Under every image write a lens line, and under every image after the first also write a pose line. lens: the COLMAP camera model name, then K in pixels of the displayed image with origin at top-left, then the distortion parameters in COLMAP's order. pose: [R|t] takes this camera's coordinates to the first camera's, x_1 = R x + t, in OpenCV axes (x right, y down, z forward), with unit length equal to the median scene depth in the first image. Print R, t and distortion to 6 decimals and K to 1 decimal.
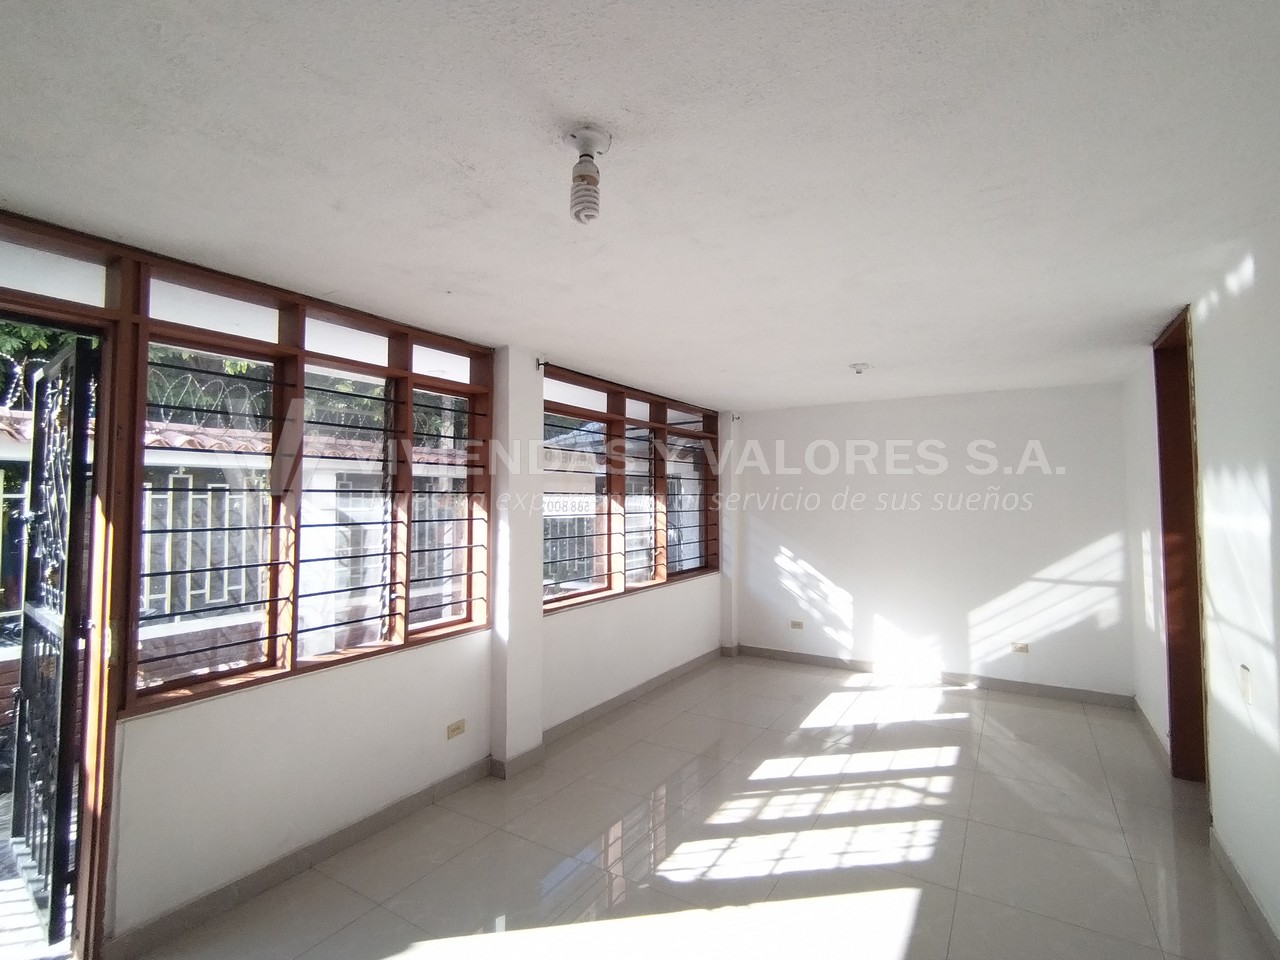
lens RADIAL K [[629.0, 0, 633.3], [0, 629.0, 476.8], [0, 0, 1]] dist [0.001276, 0.000475]
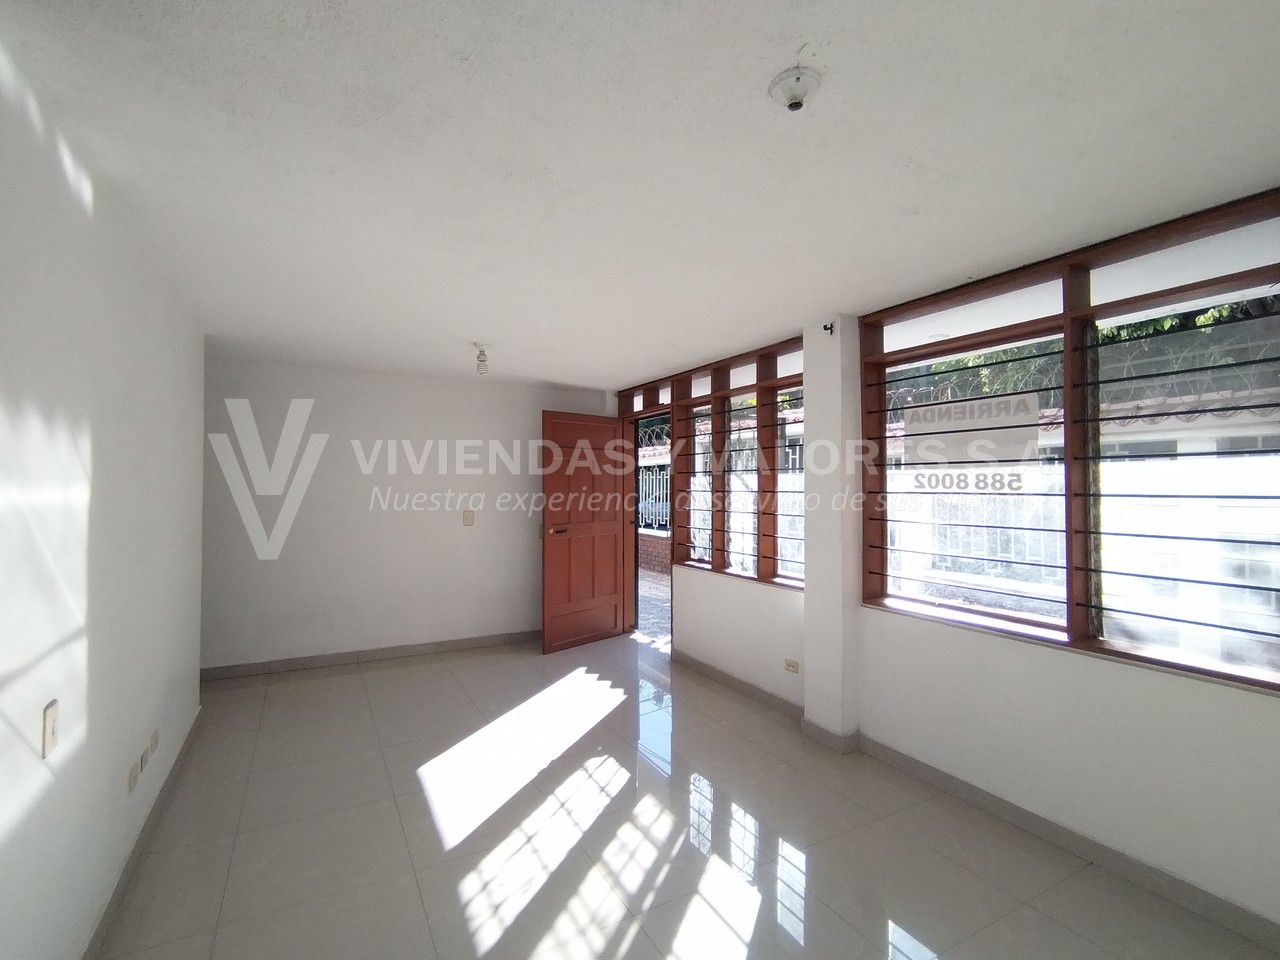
lens RADIAL K [[629.0, 0, 634.7], [0, 629.0, 480.4], [0, 0, 1]] dist [0.001276, 0.000475]
pose [[-0.527045, -0.008680, -0.849793, 0.990660], [0.039644, 0.998608, -0.034787, 0.087658], [0.848912, -0.052023, -0.525967, 1.549705]]
